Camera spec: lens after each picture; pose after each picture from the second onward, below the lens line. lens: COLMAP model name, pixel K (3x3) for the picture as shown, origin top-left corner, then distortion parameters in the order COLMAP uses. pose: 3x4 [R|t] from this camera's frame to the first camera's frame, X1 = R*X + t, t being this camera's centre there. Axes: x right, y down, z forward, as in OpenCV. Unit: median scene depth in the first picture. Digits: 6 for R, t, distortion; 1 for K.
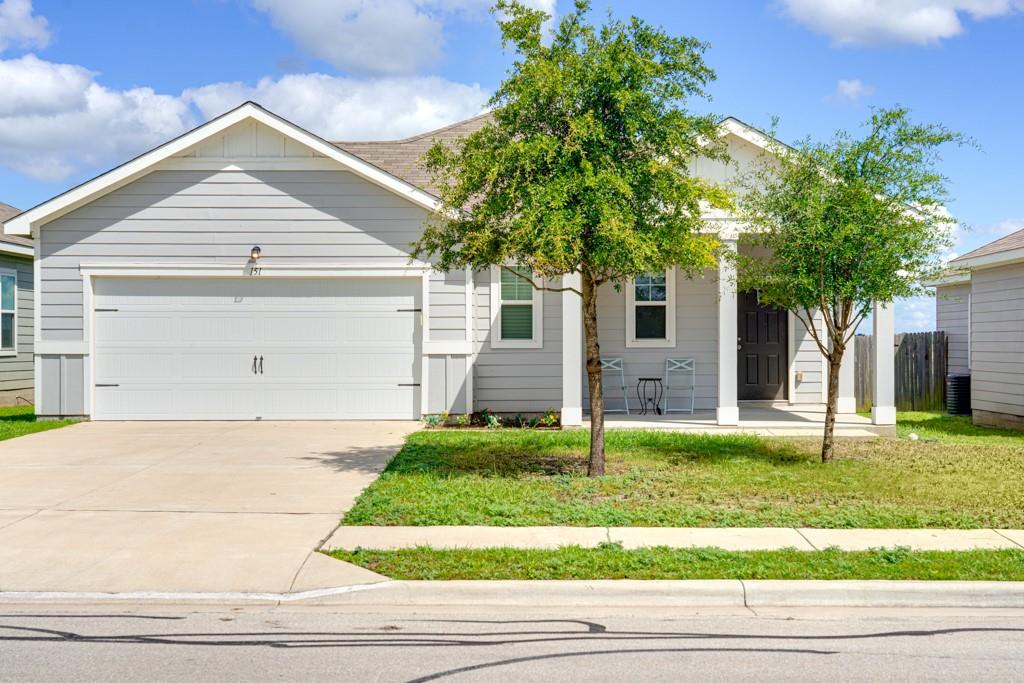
lens RADIAL K [[1506.2, 0, 516.3], [0, 1506.2, 341.5], [0, 0, 1]] dist [0.035543, 0.000000]
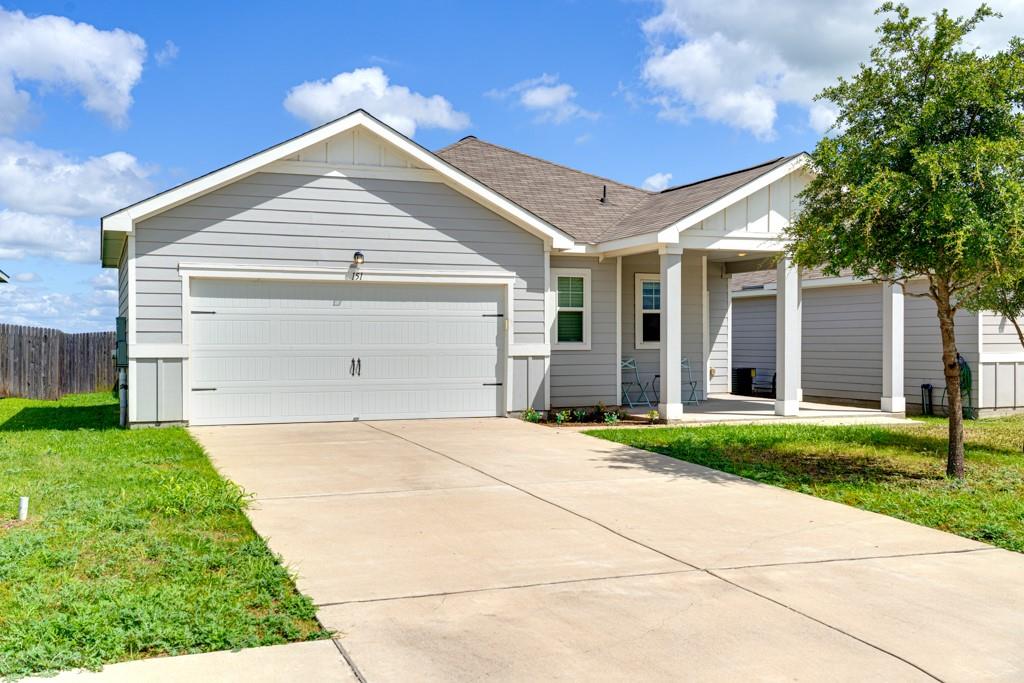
lens RADIAL K [[1024.6, 0, 487.9], [0, 1024.6, 338.3], [0, 0, 1]] dist [0.017013, 0.000000]
pose [[0.931915, 0.000950, 0.362675, -0.342390], [-0.000110, 0.999997, -0.002337, -0.002543], [-0.362676, 0.002138, 0.931913, 0.316882]]
